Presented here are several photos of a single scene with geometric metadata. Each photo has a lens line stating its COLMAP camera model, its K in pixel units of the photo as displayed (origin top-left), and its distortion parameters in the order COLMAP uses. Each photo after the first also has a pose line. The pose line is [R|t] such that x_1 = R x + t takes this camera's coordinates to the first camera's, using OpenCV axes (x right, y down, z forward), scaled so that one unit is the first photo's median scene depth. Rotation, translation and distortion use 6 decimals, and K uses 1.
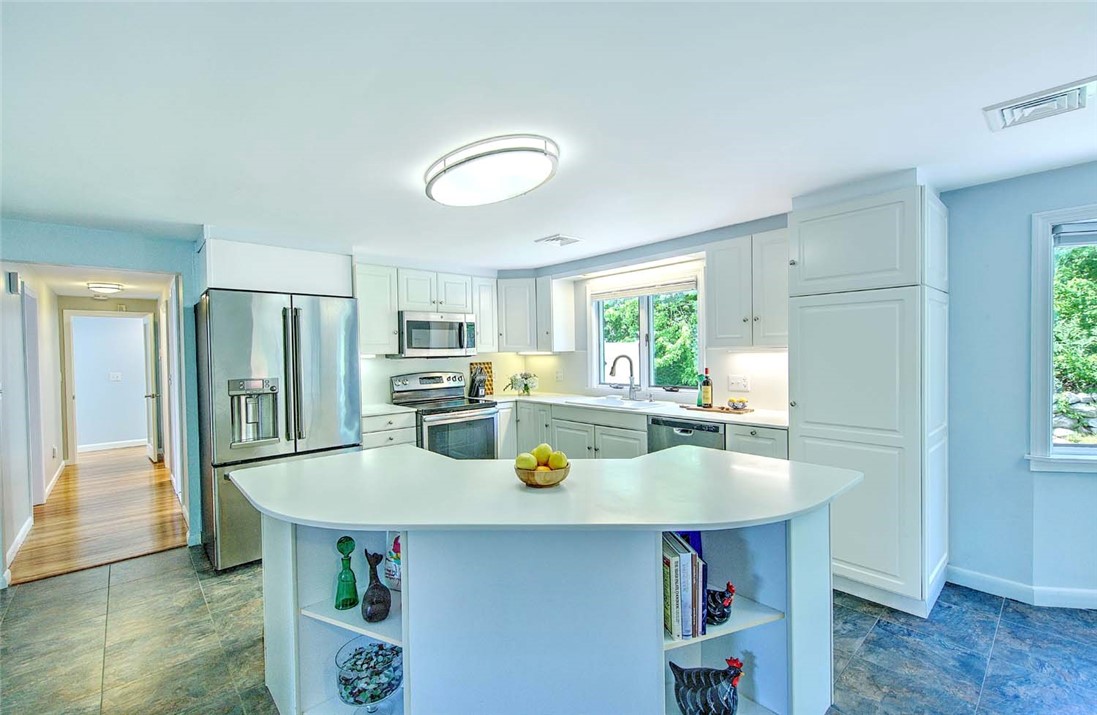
lens RADIAL K [[466.0, 0, 547.3], [0, 466.0, 359.5], [0, 0, 1]] dist [0.005102, -0.000109]
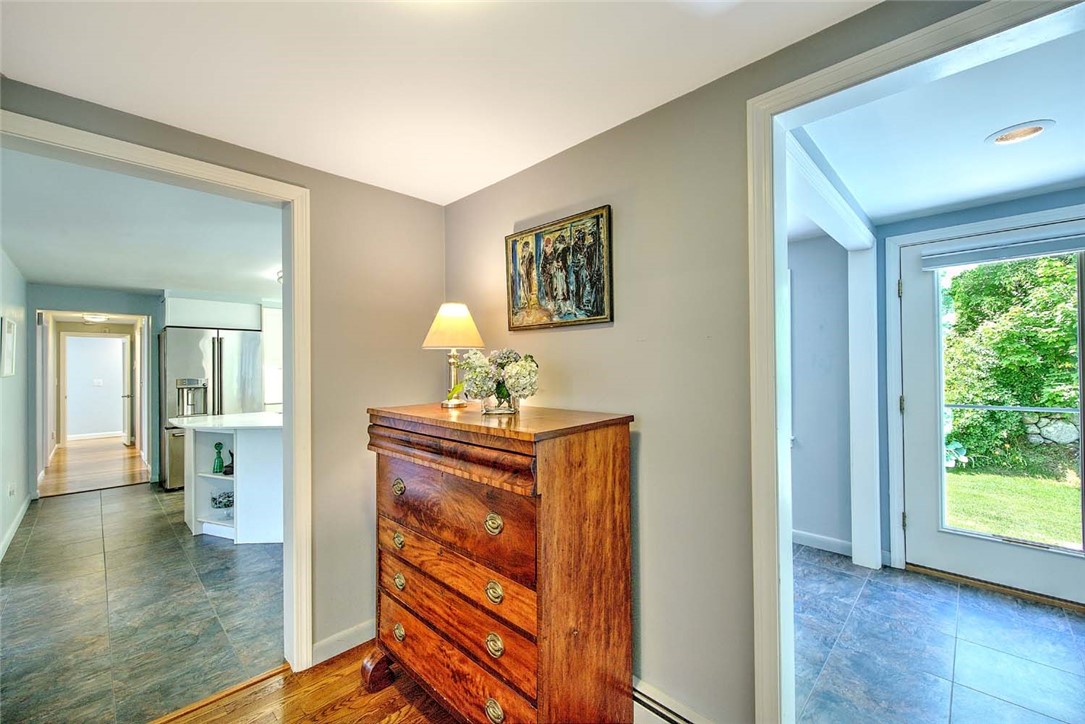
lens RADIAL K [[442.7, 0, 544.4], [0, 442.7, 362.6], [0, 0, 1]] dist [0.003169, 0.000537]
pose [[0.998430, 0.007058, 0.055568, 0.334924], [-0.005564, 0.999620, -0.026995, 0.010890], [-0.055737, 0.026644, 0.998090, -0.410876]]
